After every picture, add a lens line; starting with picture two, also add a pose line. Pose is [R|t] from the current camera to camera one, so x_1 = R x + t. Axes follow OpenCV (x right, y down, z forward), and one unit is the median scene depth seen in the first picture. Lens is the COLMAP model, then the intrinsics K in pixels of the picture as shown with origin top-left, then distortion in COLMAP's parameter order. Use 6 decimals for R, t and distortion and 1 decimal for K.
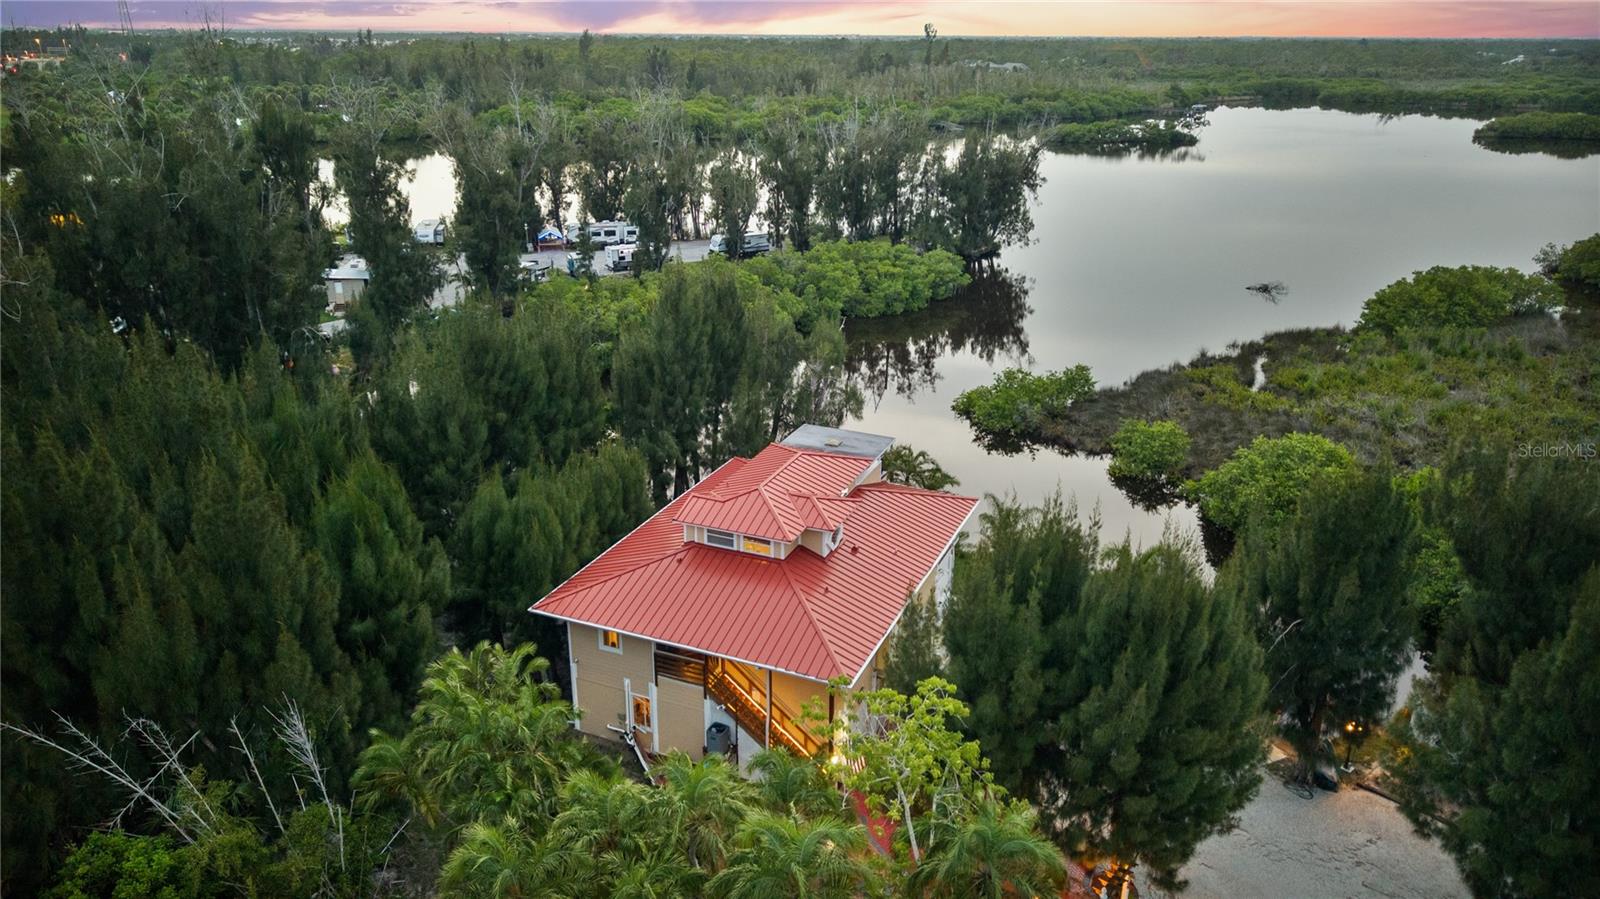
lens RADIAL K [[1047.5, 0, 799.7], [0, 1047.5, 457.3], [0, 0, 1]] dist [0.083574, -0.088969]
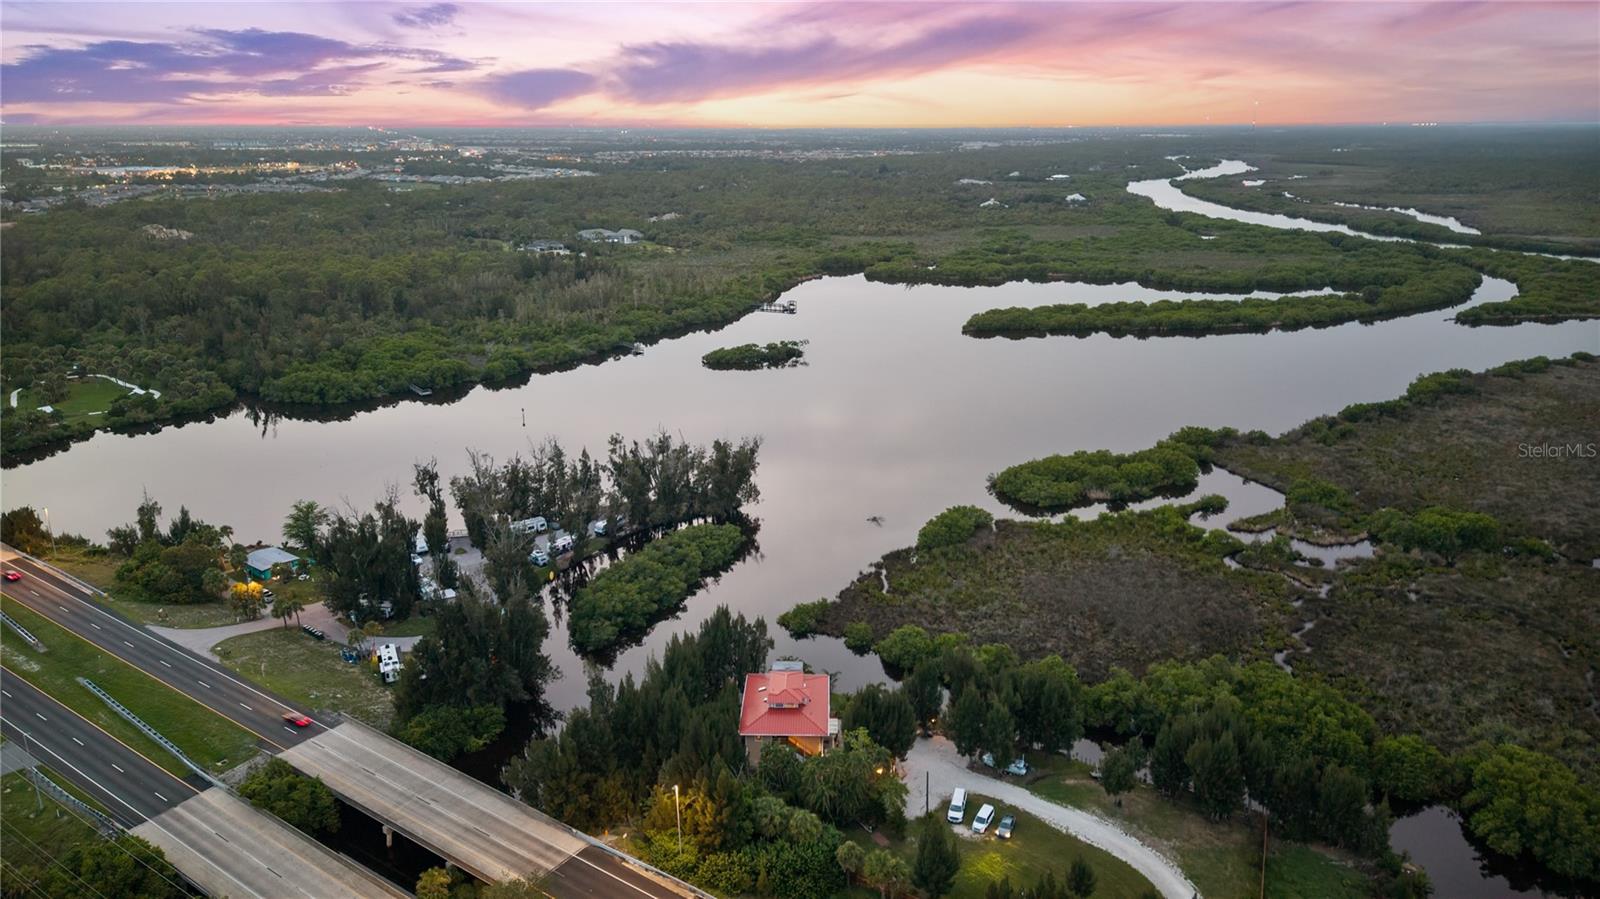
lens RADIAL K [[1047.5, 0, 799.7], [0, 1047.5, 457.3], [0, 0, 1]] dist [0.083574, -0.088969]
pose [[0.926611, -0.119125, 0.356652, -0.541518], [0.143800, 0.988655, -0.043385, -0.272179], [-0.347437, 0.091488, 0.933230, -1.138302]]
